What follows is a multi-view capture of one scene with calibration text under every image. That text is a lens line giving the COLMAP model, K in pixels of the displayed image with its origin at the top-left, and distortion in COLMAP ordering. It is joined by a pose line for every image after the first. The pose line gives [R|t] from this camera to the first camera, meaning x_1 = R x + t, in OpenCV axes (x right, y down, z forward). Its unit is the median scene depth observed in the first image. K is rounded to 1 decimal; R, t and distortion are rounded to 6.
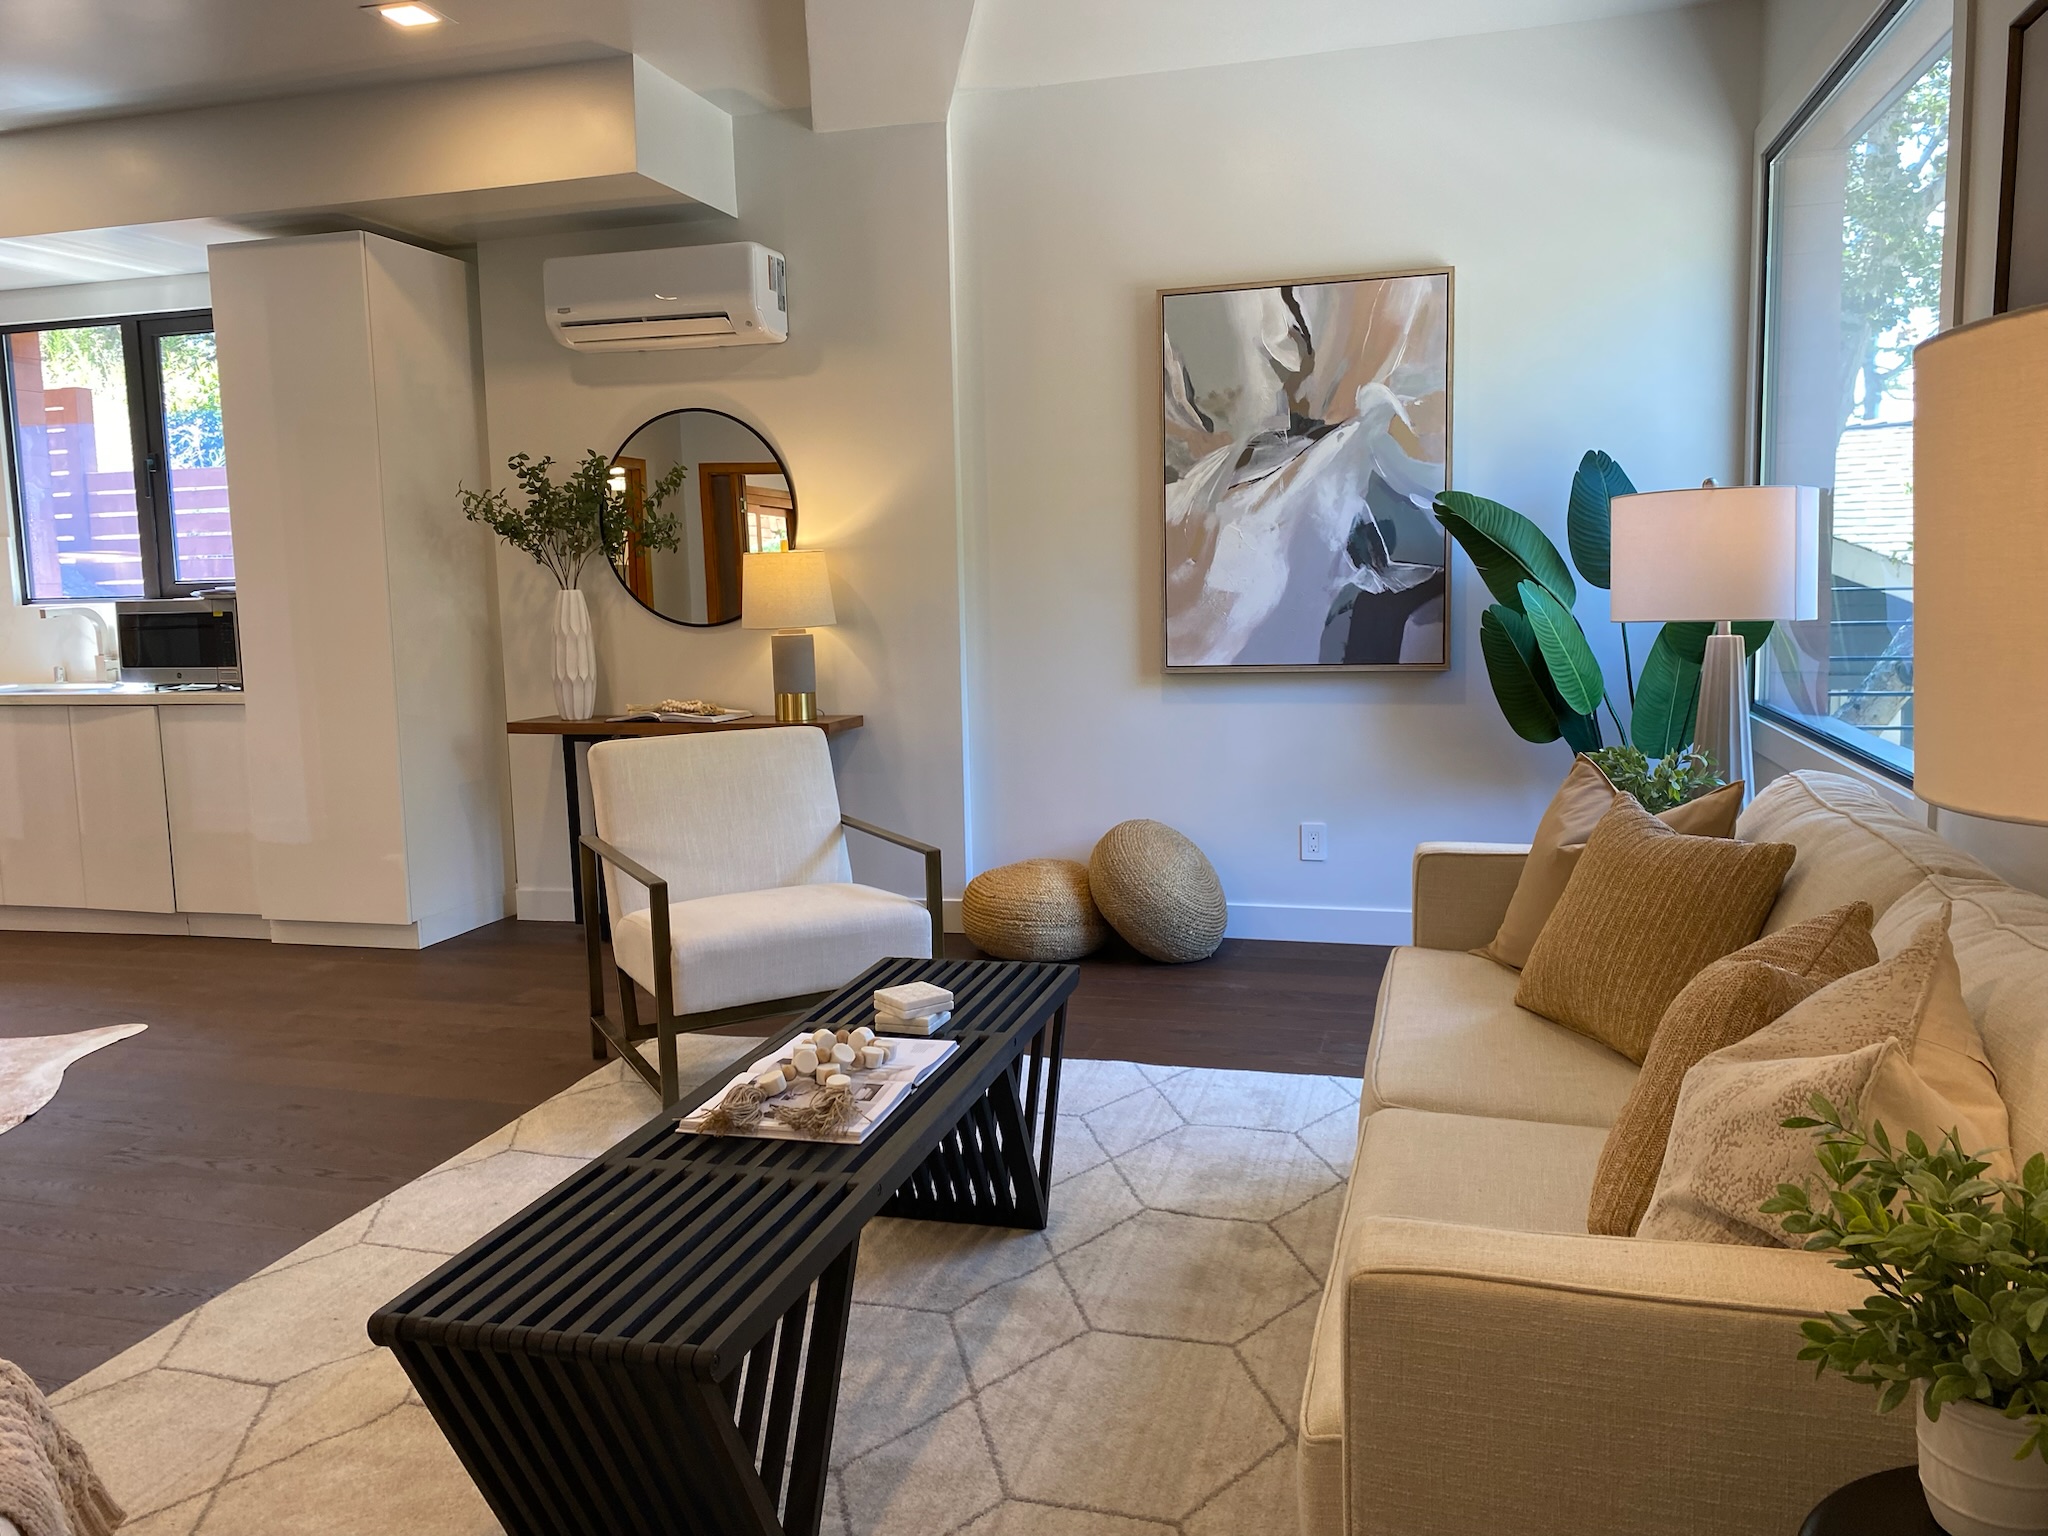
lens RADIAL K [[1561.2, 0, 1015.2], [0, 1561.2, 754.1], [0, 0, 1]] dist [0.062182, -0.084907]
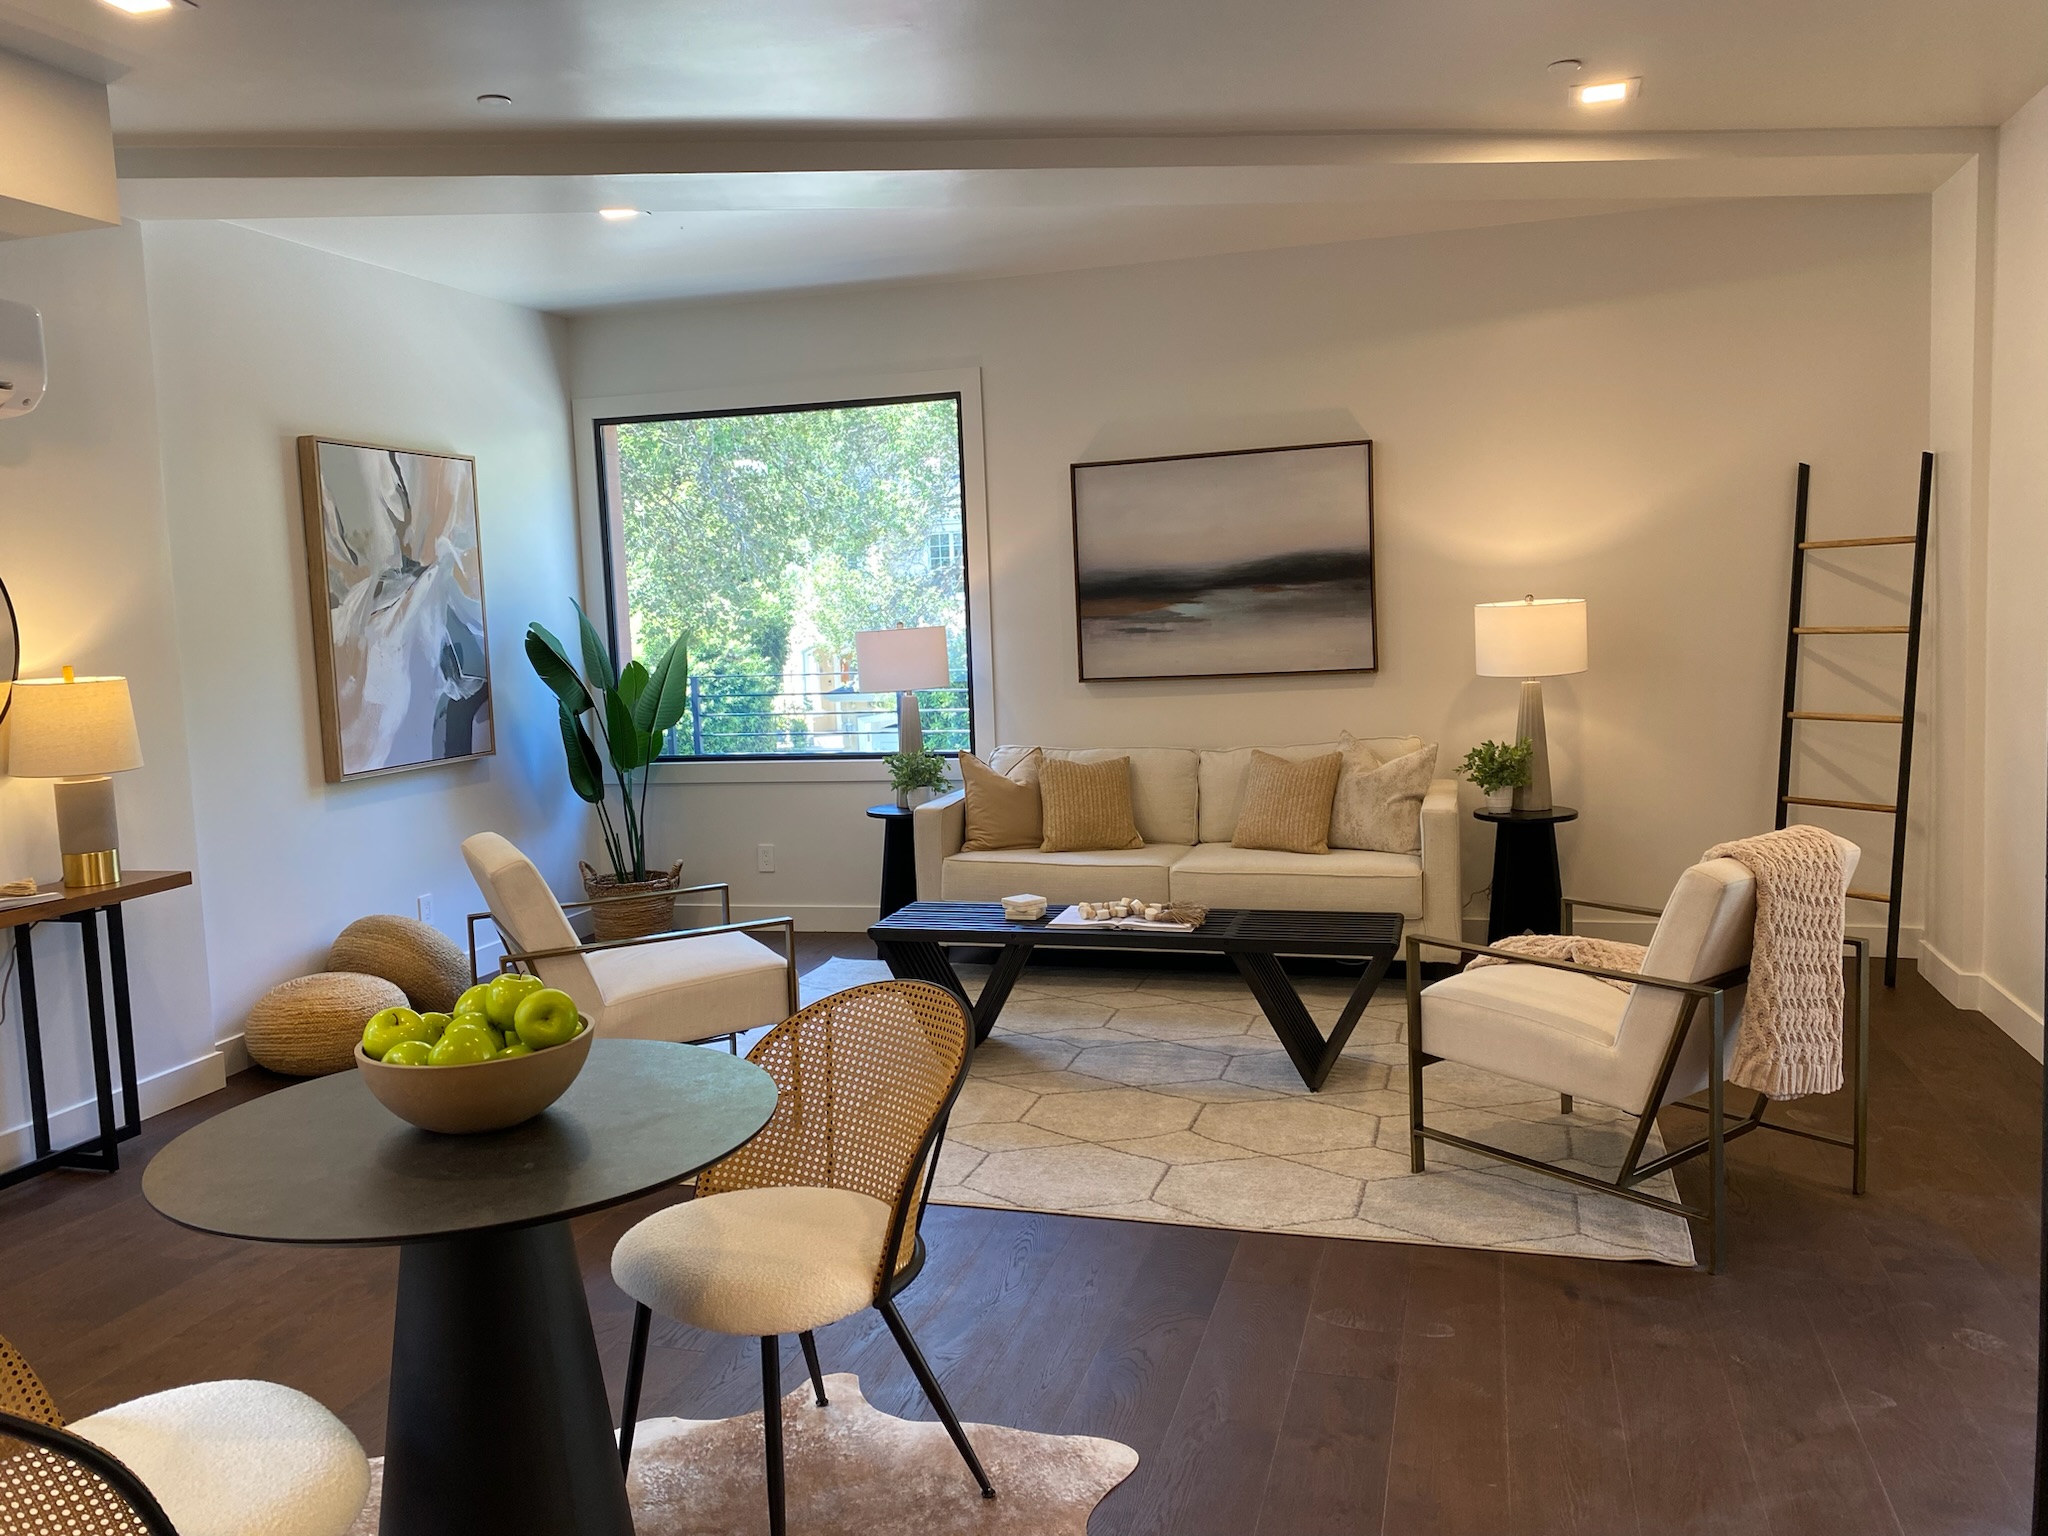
lens RADIAL K [[1561.2, 0, 1004.5], [0, 1561.2, 747.3], [0, 0, 1]] dist [0.062182, -0.084907]
pose [[0.017699, -0.061039, 0.997978, -1.028920], [0.160450, 0.985372, 0.057422, -0.066991], [-0.986885, 0.159109, 0.027234, 0.535378]]
